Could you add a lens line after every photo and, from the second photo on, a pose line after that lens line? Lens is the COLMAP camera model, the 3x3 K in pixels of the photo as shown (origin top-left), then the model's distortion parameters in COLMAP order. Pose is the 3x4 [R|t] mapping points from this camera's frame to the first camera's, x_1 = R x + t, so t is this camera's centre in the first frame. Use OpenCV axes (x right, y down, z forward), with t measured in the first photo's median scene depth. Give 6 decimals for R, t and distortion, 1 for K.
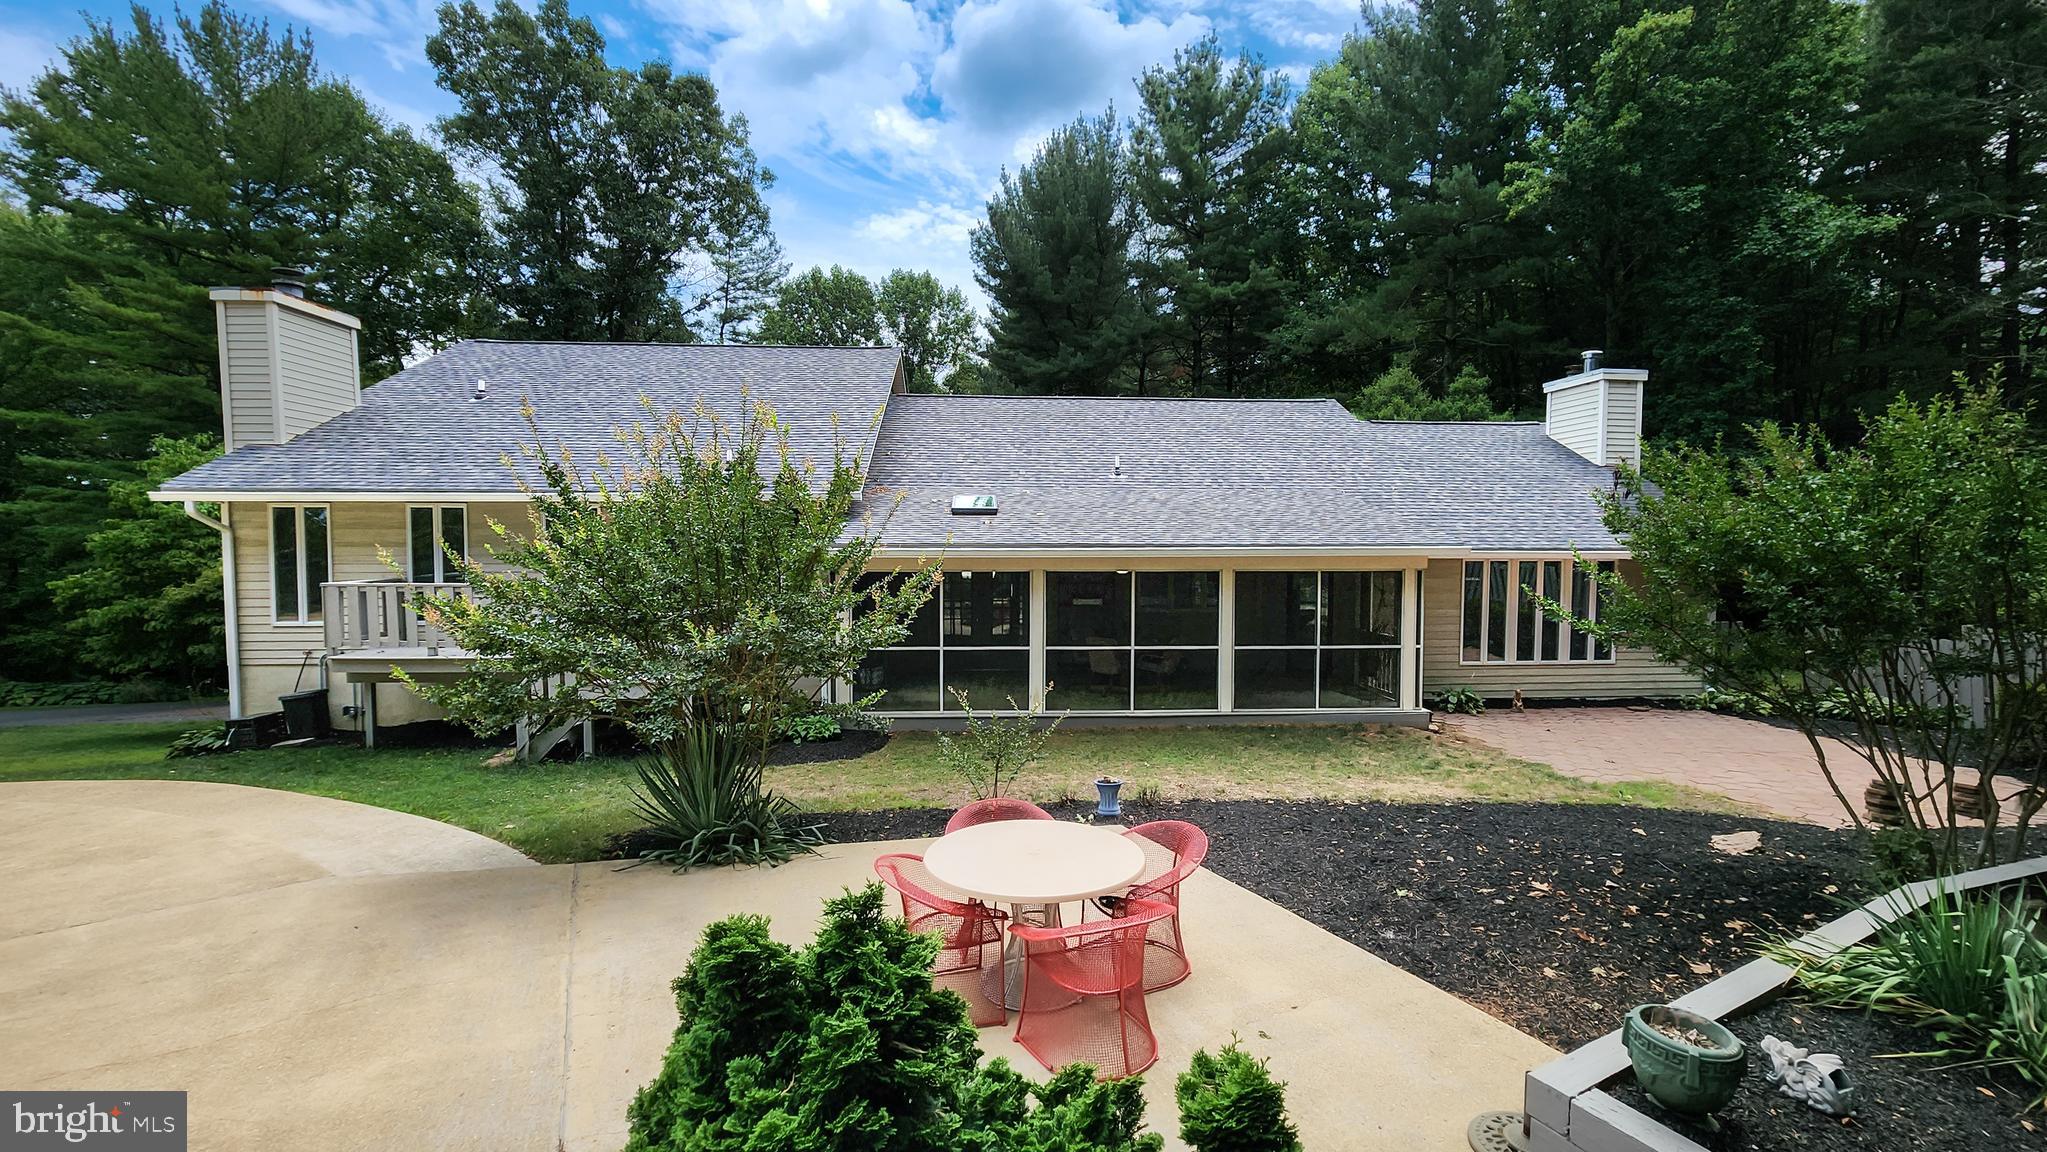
lens RADIAL K [[849.6, 0, 1026.4], [0, 849.6, 582.4], [0, 0, 1]] dist [0.006316, -0.004221]
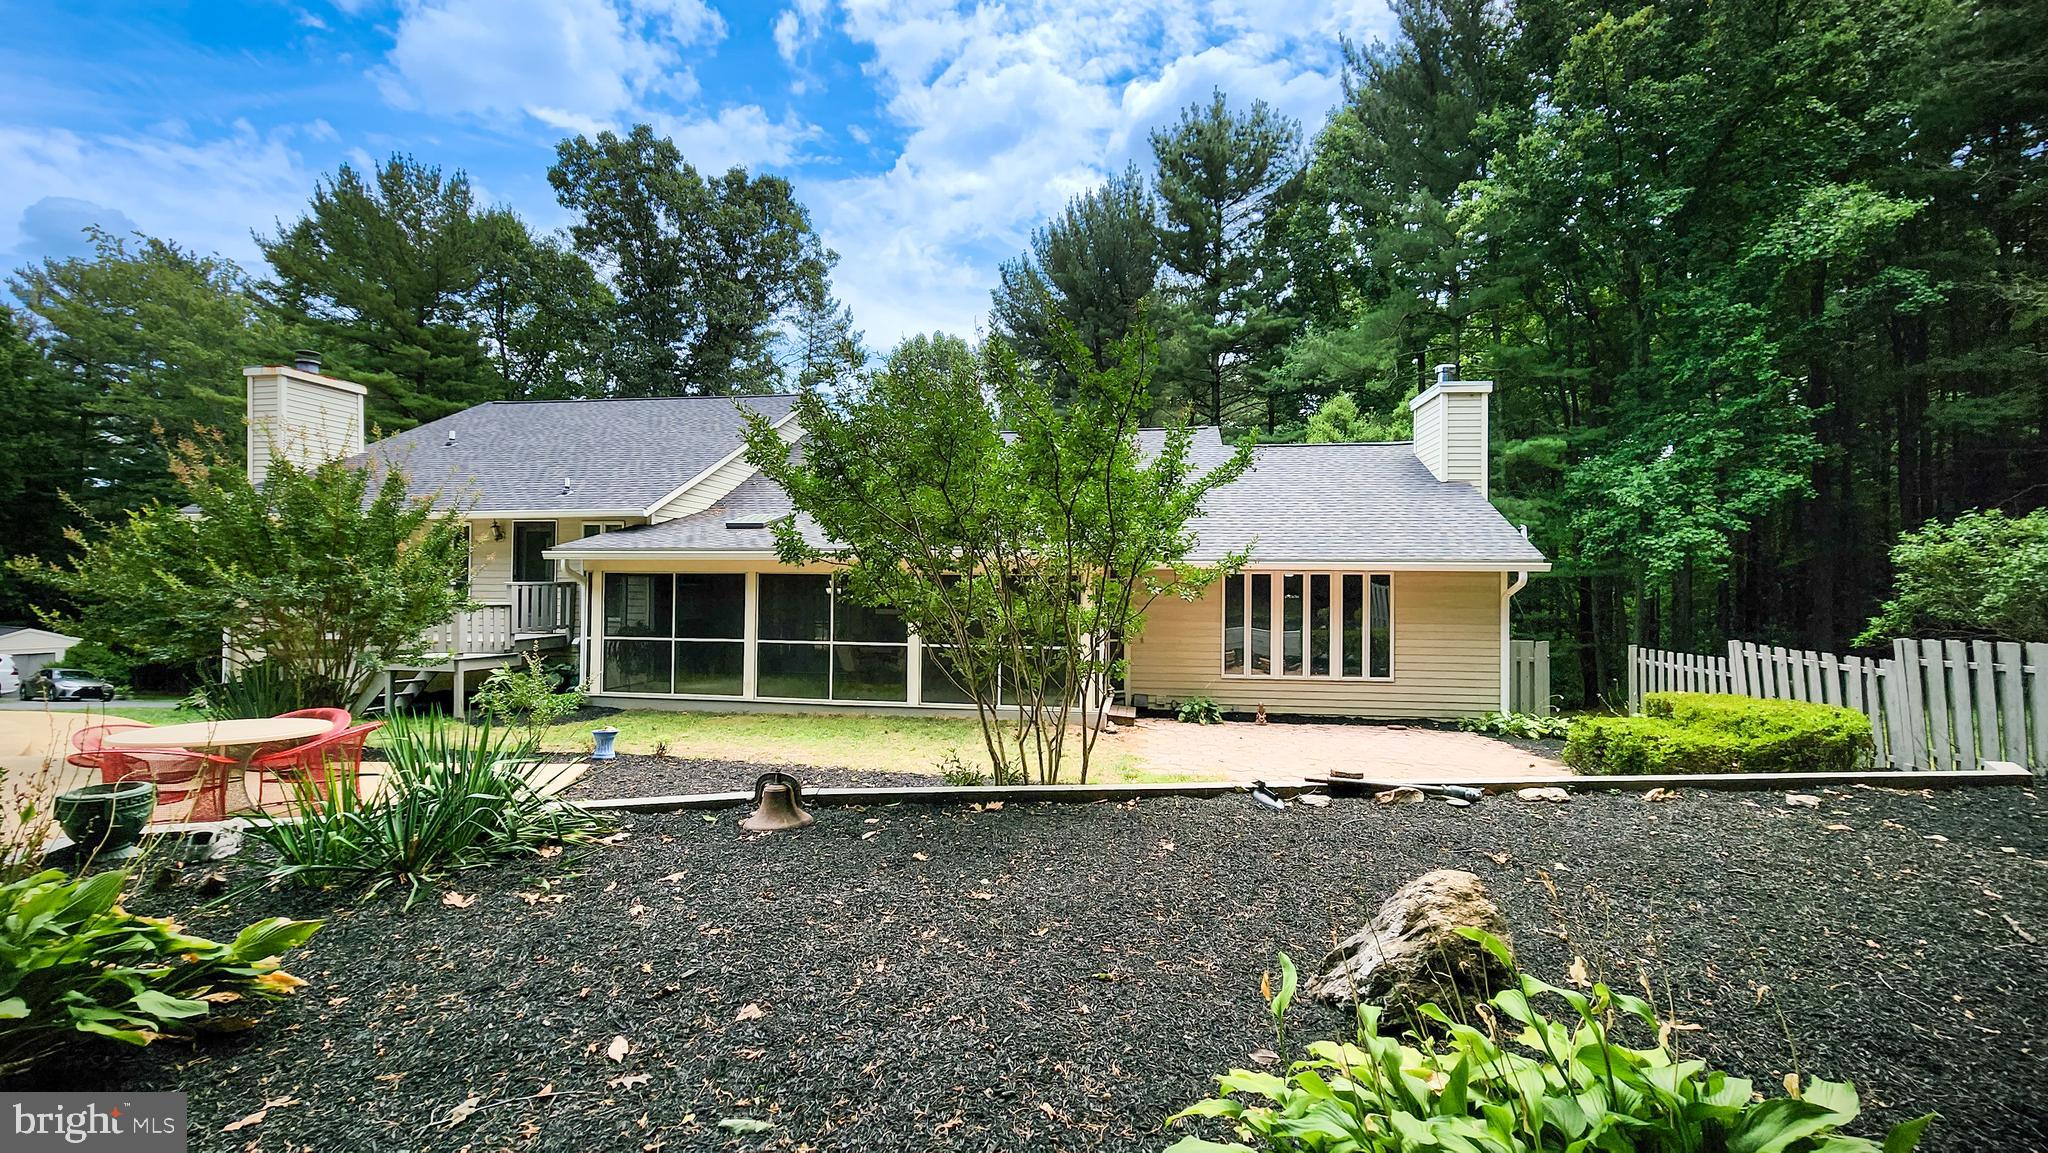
lens RADIAL K [[850.0, 0, 1035.6], [0, 850.0, 574.6], [0, 0, 1]] dist [0.006316, -0.004221]
pose [[0.977444, 0.002489, -0.211179, 0.247994], [-0.018278, 0.997176, -0.072846, 0.025905], [0.210401, 0.075063, 0.974729, -0.012403]]
